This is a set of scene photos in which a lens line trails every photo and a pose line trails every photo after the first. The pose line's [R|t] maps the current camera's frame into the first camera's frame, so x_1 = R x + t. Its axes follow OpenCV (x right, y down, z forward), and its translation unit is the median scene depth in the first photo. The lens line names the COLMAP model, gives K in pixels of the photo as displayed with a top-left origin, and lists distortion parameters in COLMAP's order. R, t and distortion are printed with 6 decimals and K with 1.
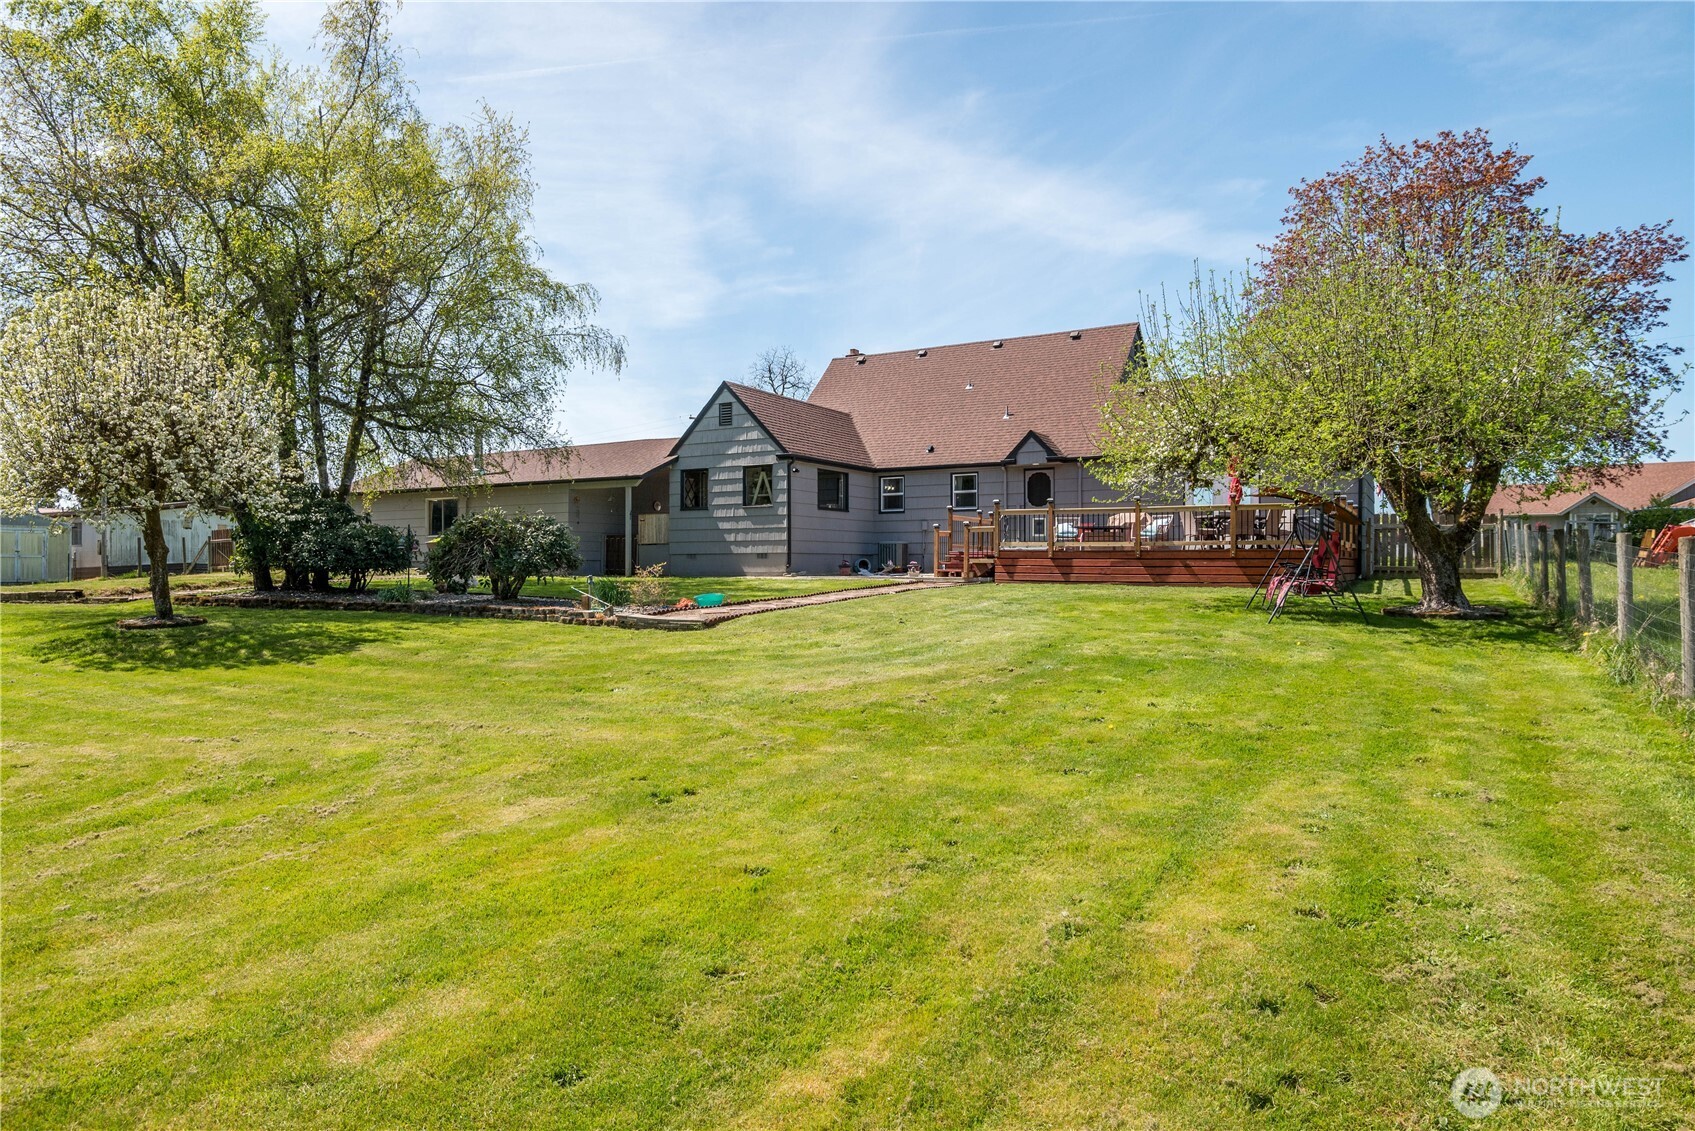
lens RADIAL K [[1099.8, 0, 845.5], [0, 1099.8, 565.5], [0, 0, 1]] dist [-0.003743, -0.003269]
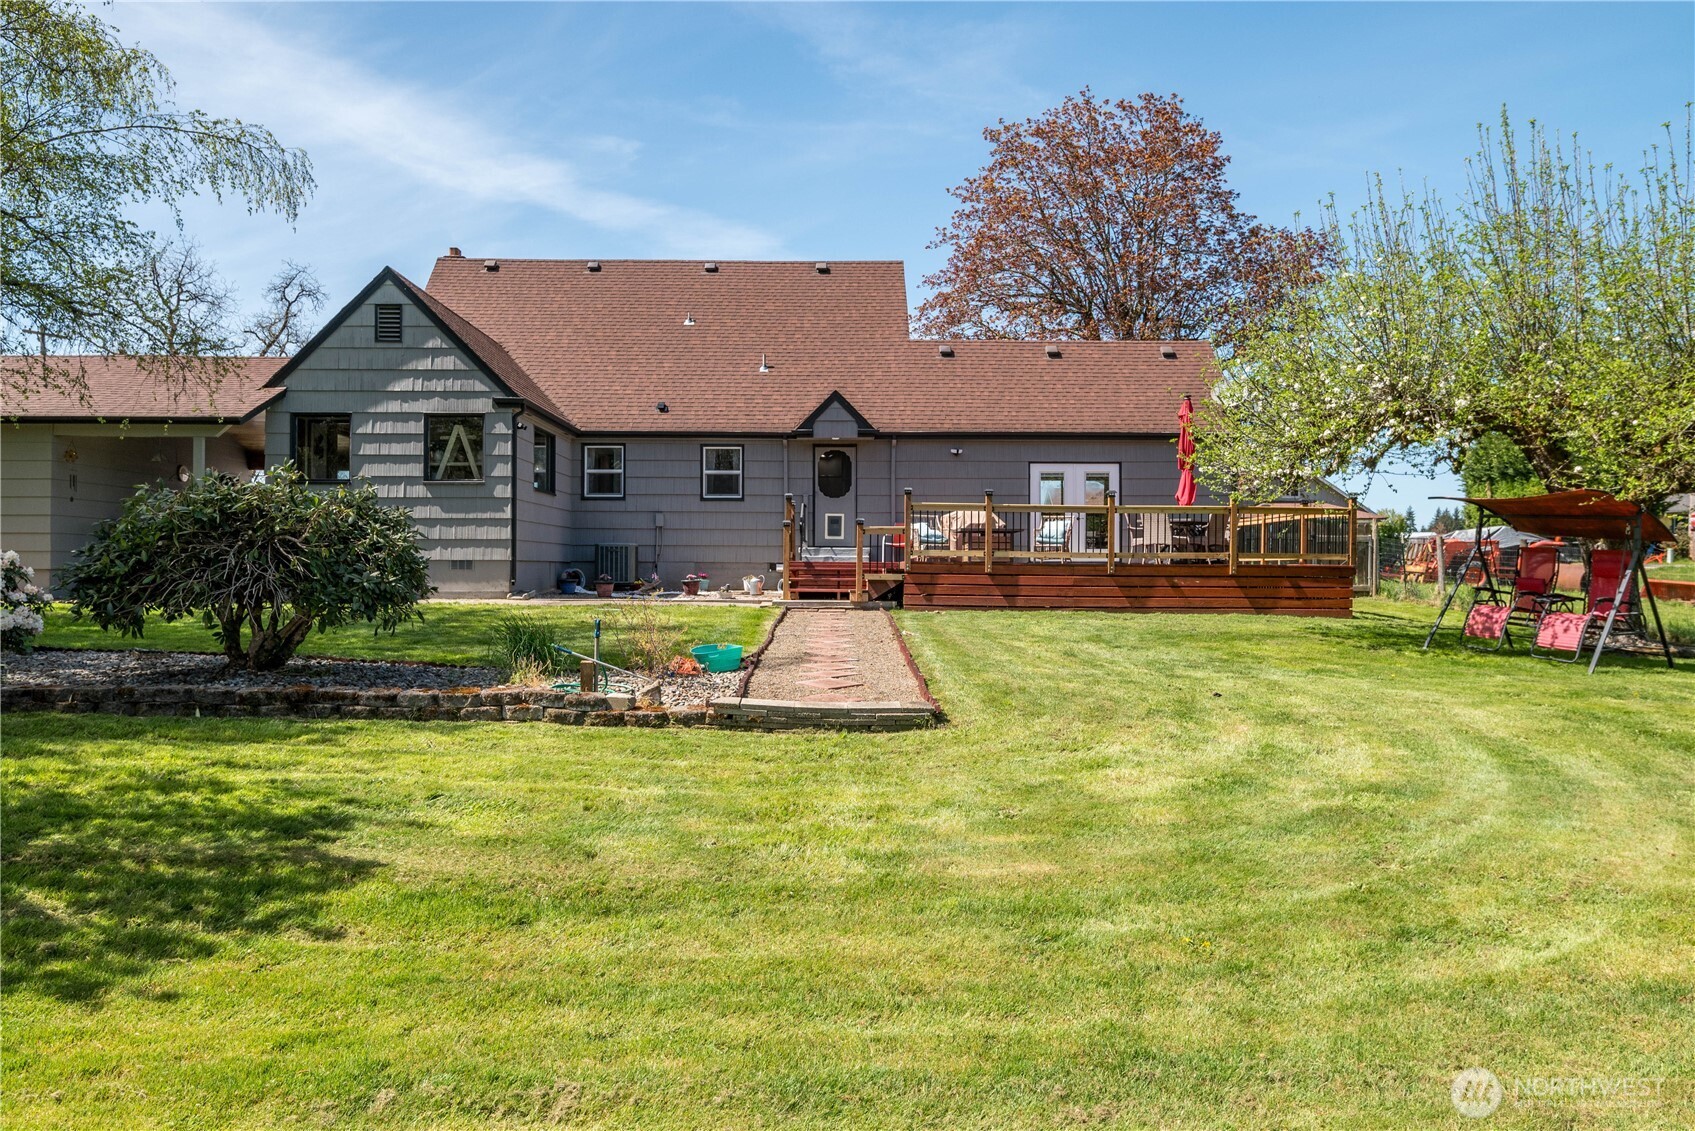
lens RADIAL K [[1285.6, 0, 851.6], [0, 1285.6, 569.8], [0, 0, 1]] dist [-0.007673, -0.002968]
pose [[0.859637, 0.005260, 0.510878, -0.248386], [-0.005392, 0.999985, -0.001221, -0.006245], [-0.510876, -0.001705, 0.859652, 0.284769]]
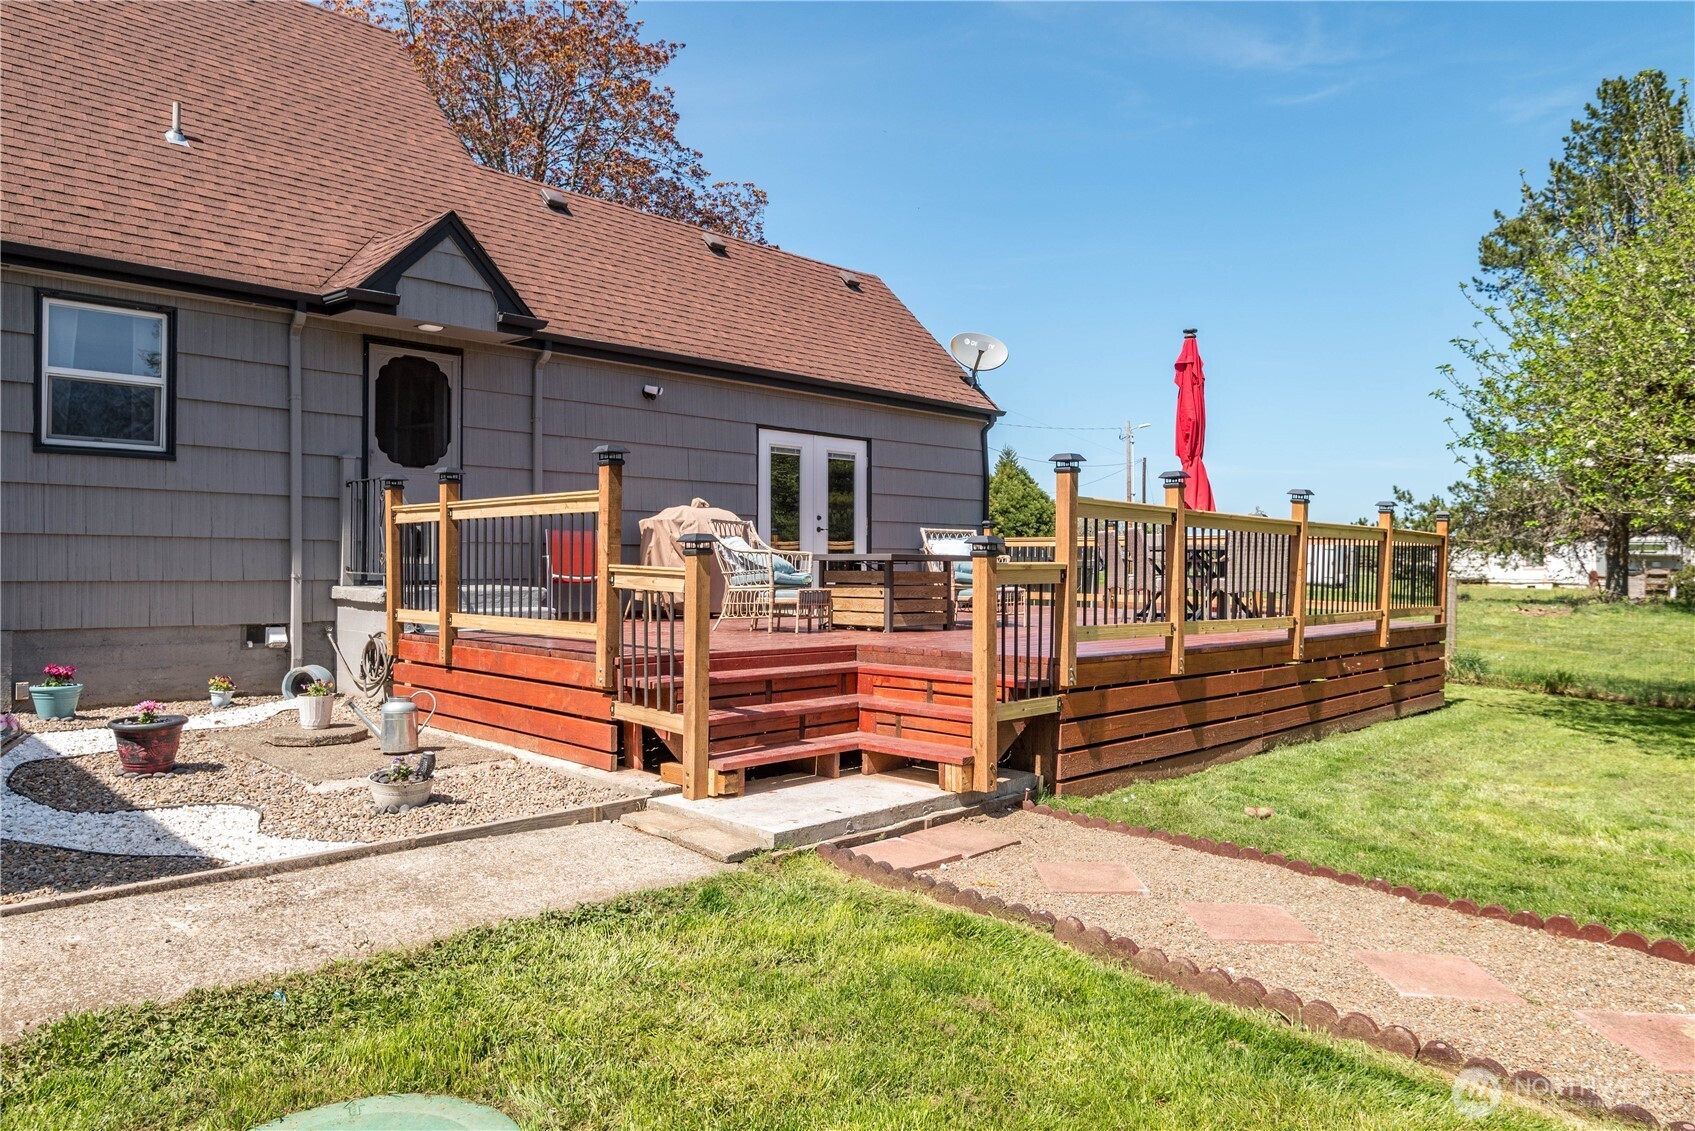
lens RADIAL K [[1099.8, 0, 845.7], [0, 1099.8, 559.2], [0, 0, 1]] dist [-0.003743, -0.003269]
pose [[0.261549, 0.007954, 0.965157, -0.090773], [-0.010102, 0.999934, -0.005503, -0.028579], [-0.965137, -0.008311, 0.261612, 0.827676]]
